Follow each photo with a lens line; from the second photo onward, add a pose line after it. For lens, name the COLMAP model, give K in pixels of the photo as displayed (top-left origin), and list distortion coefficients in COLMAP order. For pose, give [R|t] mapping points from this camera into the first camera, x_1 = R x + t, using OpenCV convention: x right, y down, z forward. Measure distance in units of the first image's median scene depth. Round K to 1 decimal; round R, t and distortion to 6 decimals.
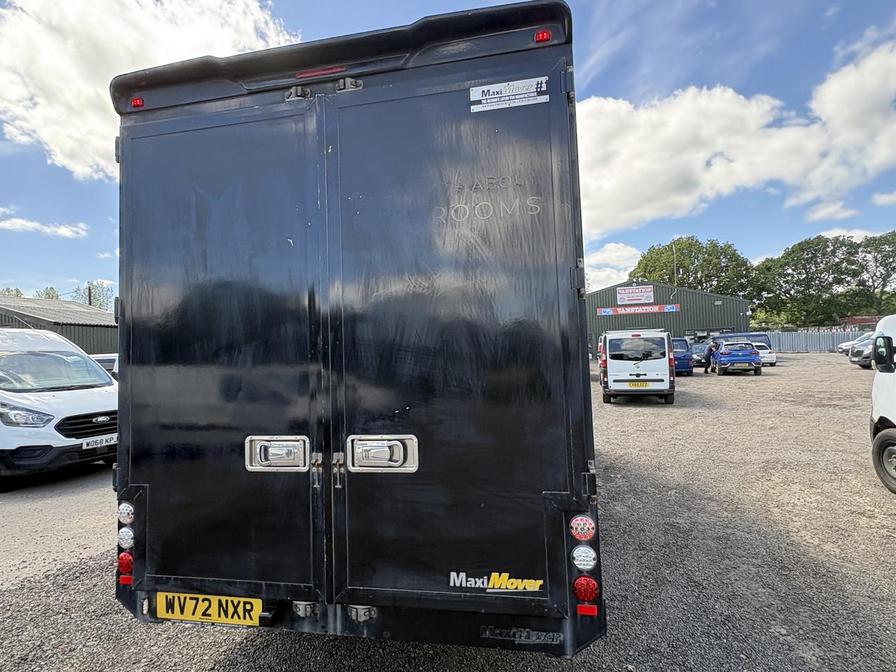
lens RADIAL K [[492.3, 0, 456.5], [0, 492.3, 335.3], [0, 0, 1]] dist [0.000898, 0.000505]
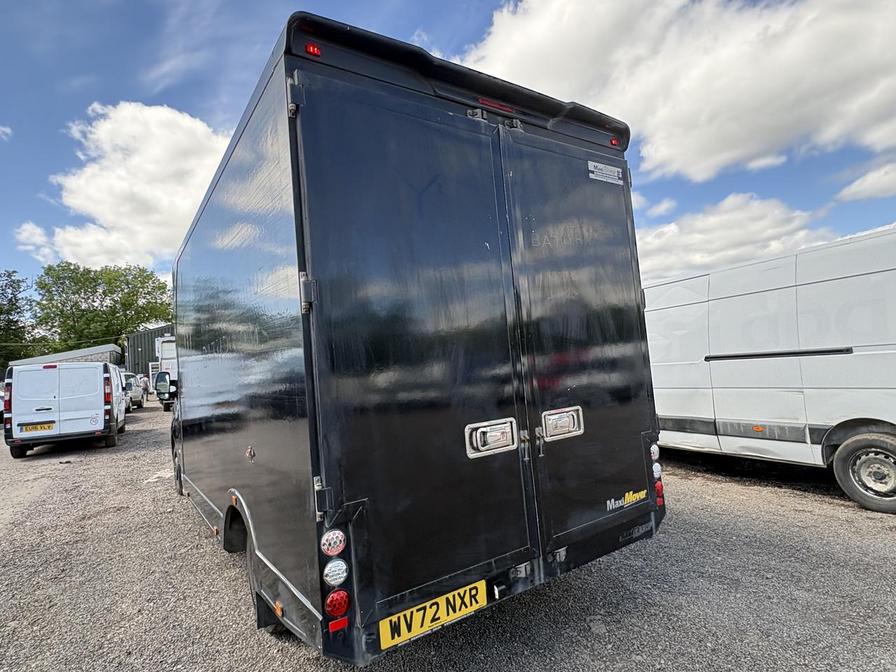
lens RADIAL K [[488.6, 0, 446.5], [0, 488.6, 336.4], [0, 0, 1]] dist [-0.000089, -0.000435]
pose [[0.697418, 0.022717, 0.716304, -1.227110], [0.015546, 0.998783, -0.046813, 0.067746], [-0.716496, 0.043784, 0.696216, 0.315733]]
